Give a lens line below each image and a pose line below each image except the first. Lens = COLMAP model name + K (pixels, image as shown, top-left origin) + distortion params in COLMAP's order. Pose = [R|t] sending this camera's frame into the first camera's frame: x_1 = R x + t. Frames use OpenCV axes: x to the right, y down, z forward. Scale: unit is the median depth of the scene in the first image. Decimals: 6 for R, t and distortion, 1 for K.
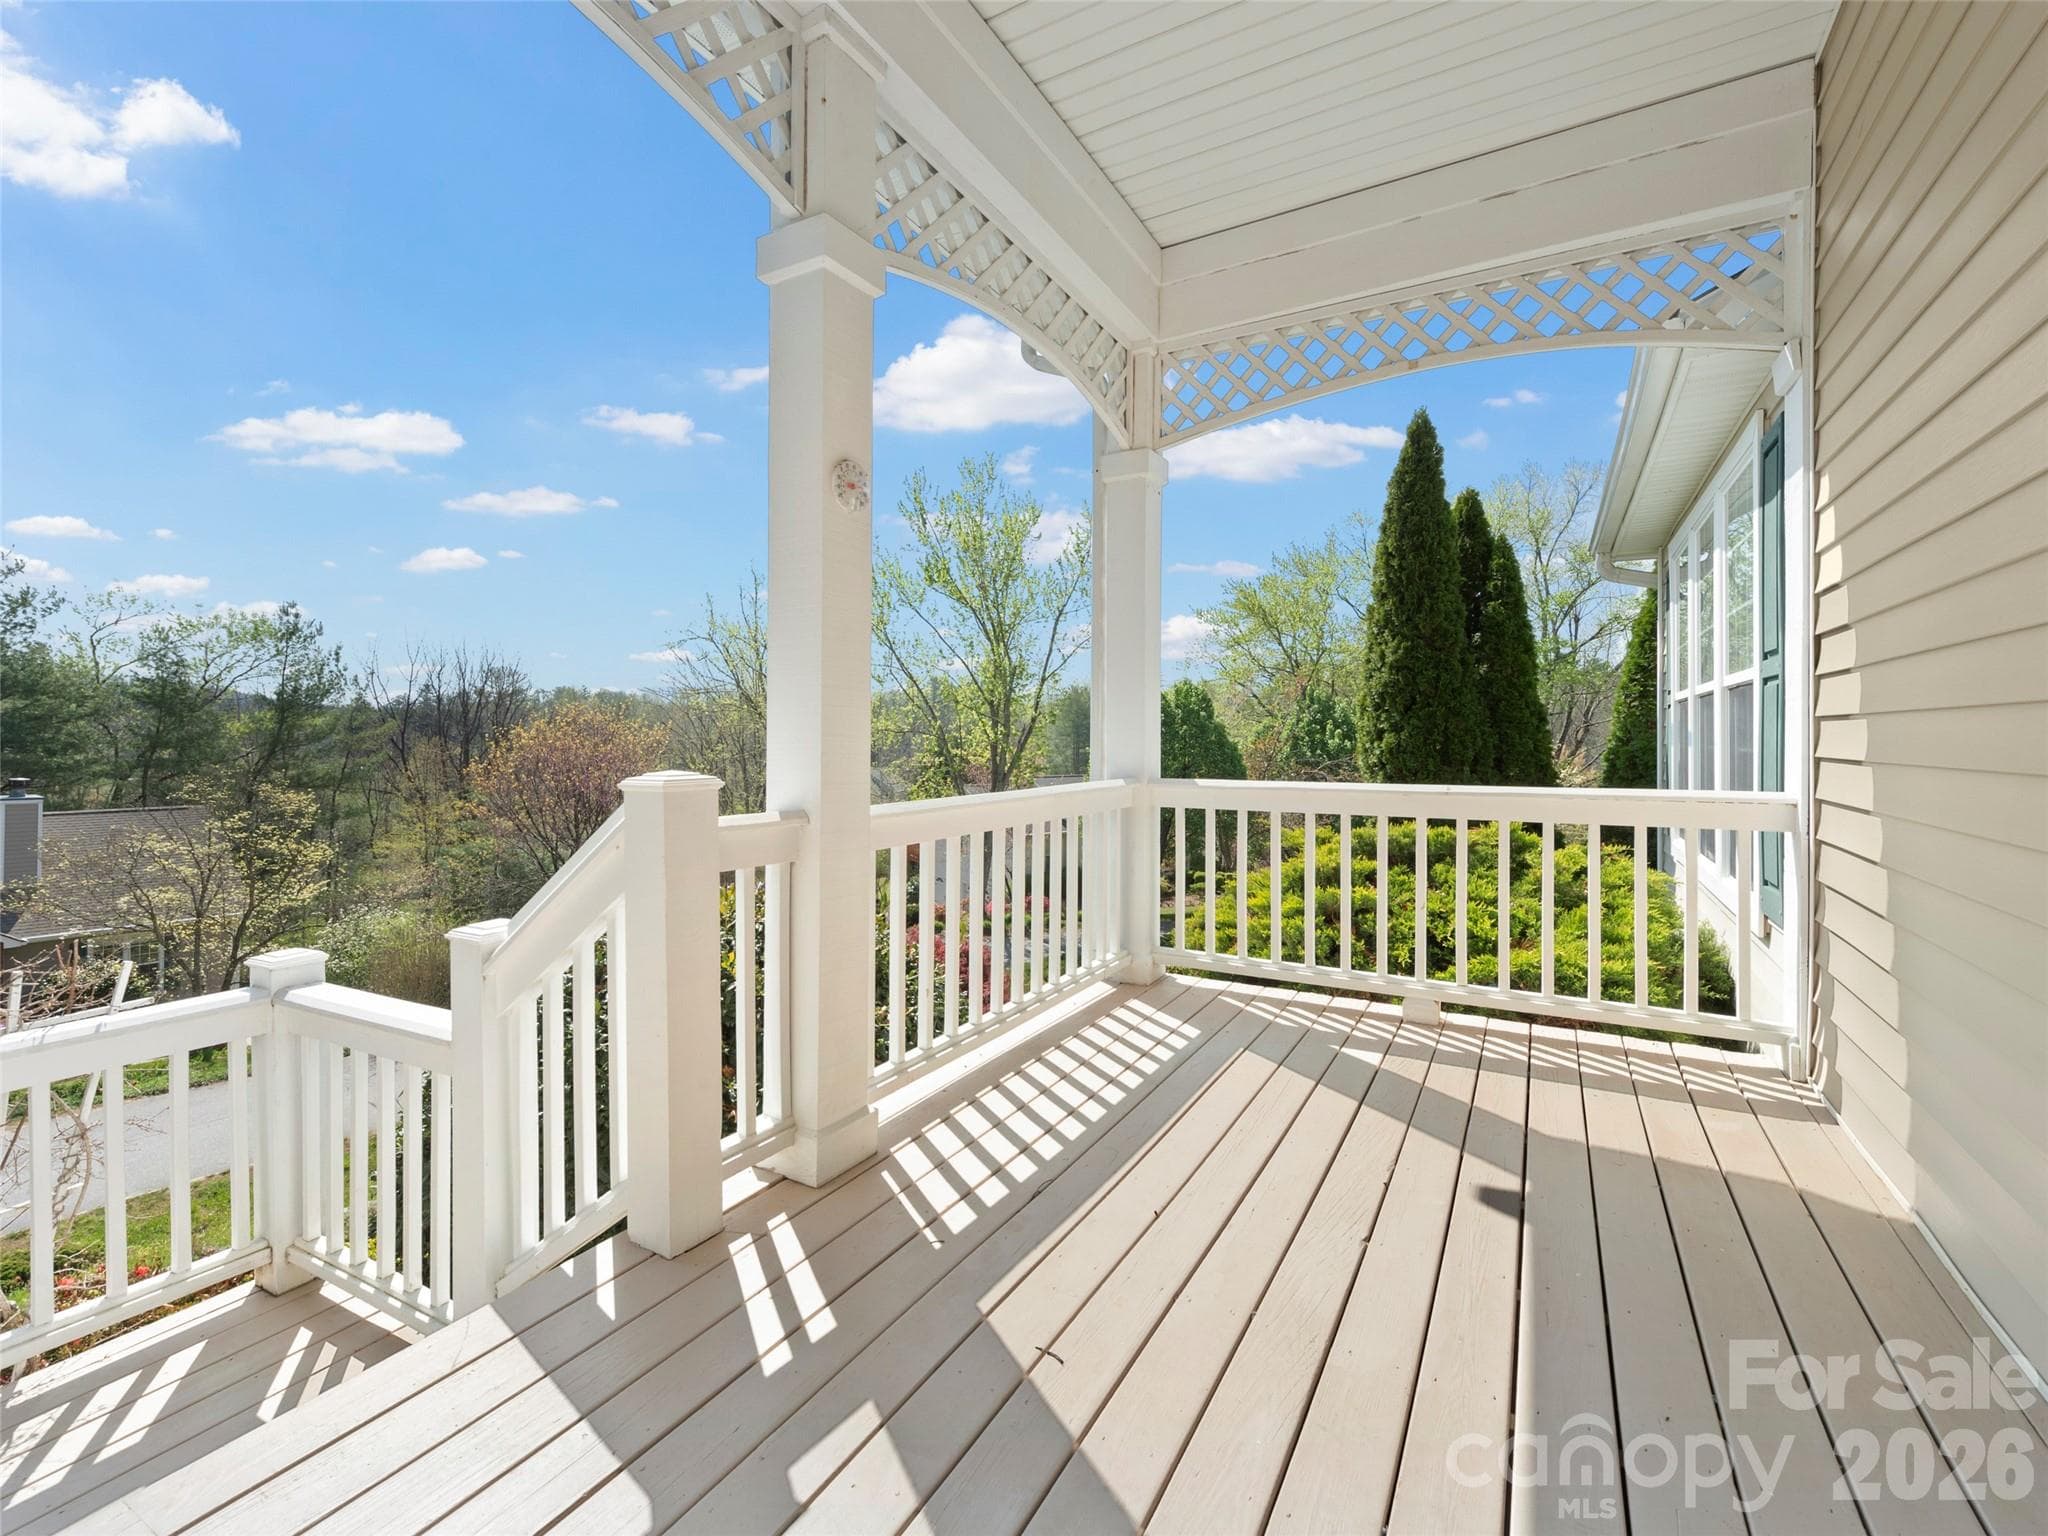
lens RADIAL K [[895.0, 0, 1008.6], [0, 895.0, 759.6], [0, 0, 1]] dist [0.000233, 0.000083]
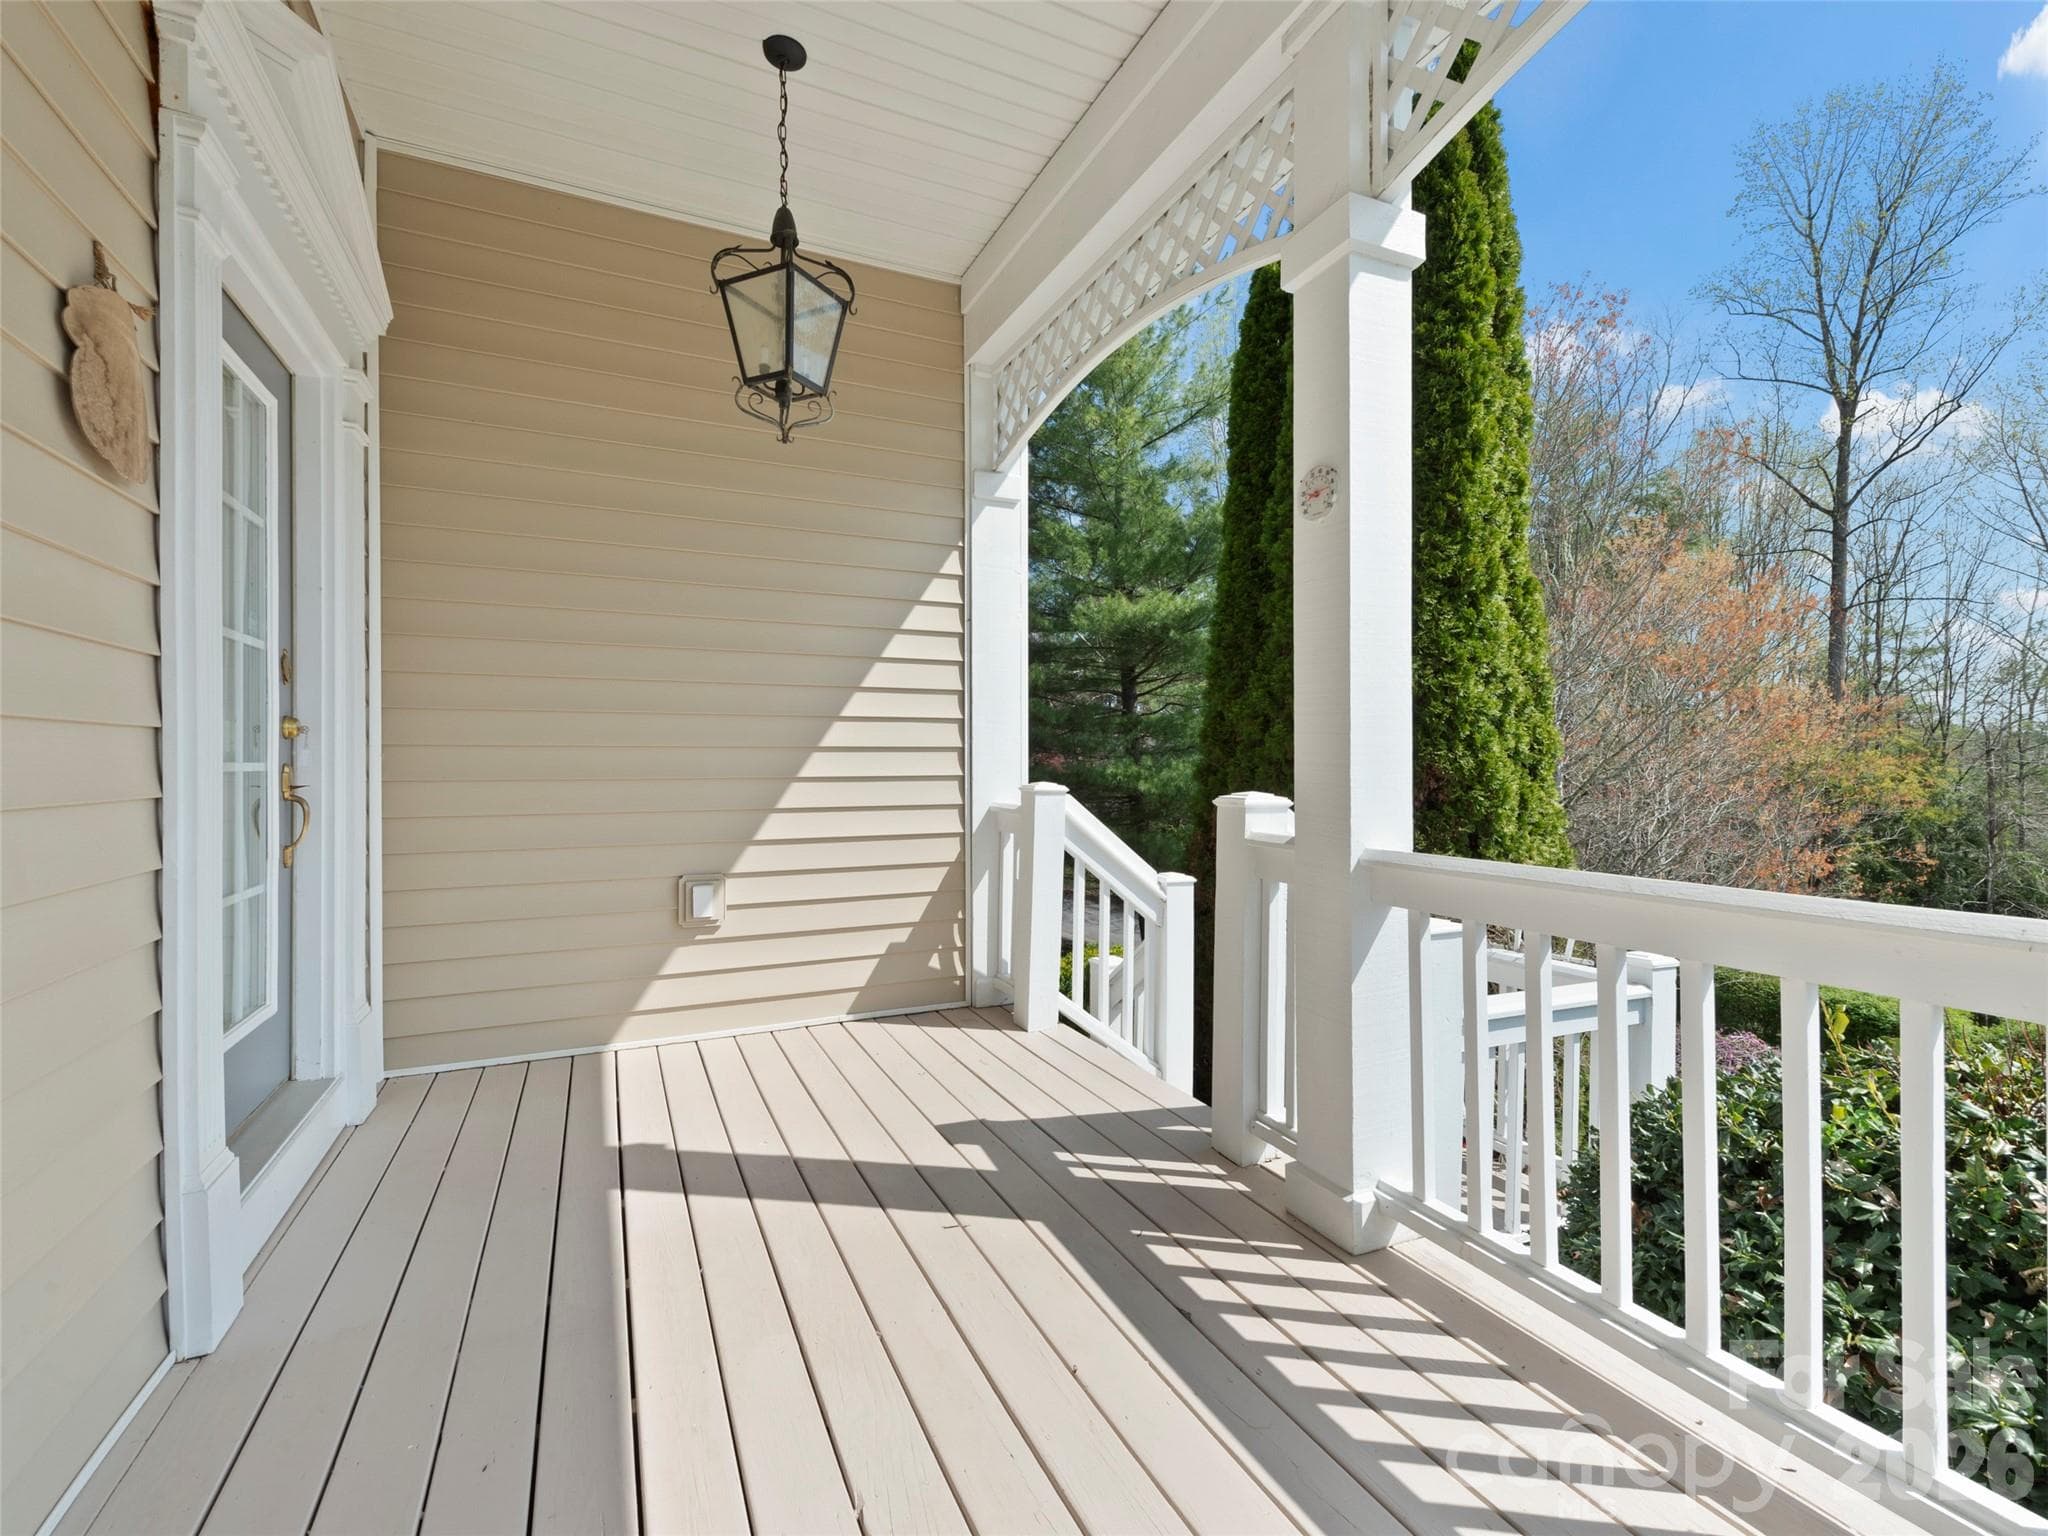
lens RADIAL K [[895.0, 0, 1008.6], [0, 895.0, 759.6], [0, 0, 1]] dist [0.000233, 0.000083]
pose [[-0.567091, -0.006763, -0.823628, 0.905776], [-0.026956, 0.999583, 0.010353, -0.033089], [0.823214, 0.028073, -0.567037, 1.481287]]
